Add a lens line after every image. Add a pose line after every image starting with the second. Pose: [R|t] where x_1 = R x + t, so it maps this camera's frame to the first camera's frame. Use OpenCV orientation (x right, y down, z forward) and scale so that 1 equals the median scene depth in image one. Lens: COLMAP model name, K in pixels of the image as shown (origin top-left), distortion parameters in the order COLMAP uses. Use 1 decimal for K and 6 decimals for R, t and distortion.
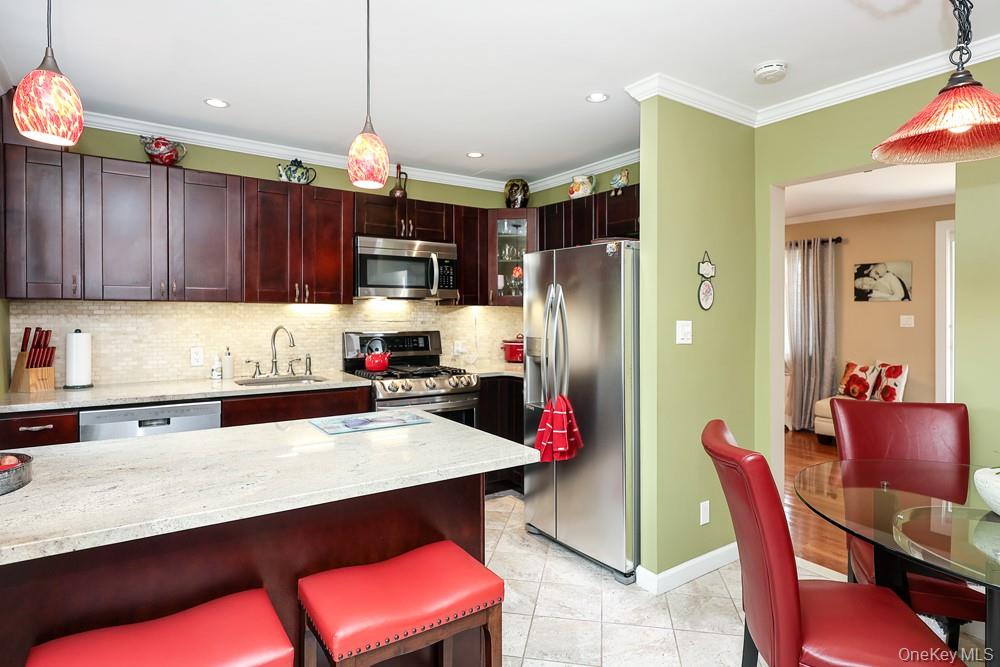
lens RADIAL K [[553.4, 0, 500.0], [0, 553.4, 333.5], [0, 0, 1]] dist [0.001097, -0.000102]
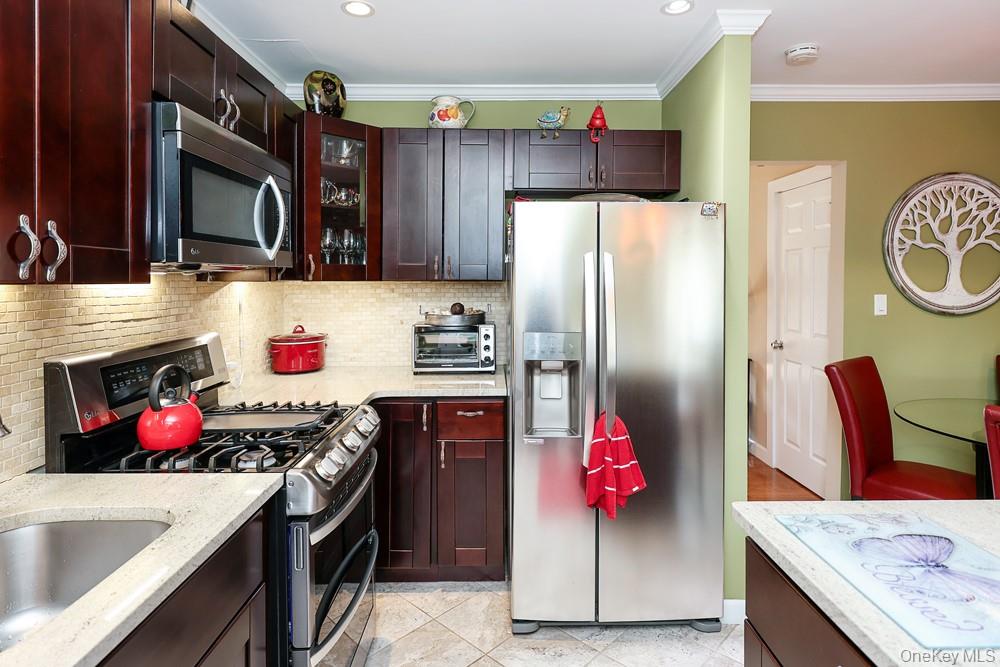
lens RADIAL K [[551.0, 0, 501.7], [0, 551.0, 289.8], [0, 0, 1]] dist [0.001369, 0.000122]
pose [[0.553392, -0.023912, 0.832578, -0.464223], [0.040458, 0.999180, 0.001806, -0.041243], [-0.831938, 0.032685, 0.553905, 0.624421]]
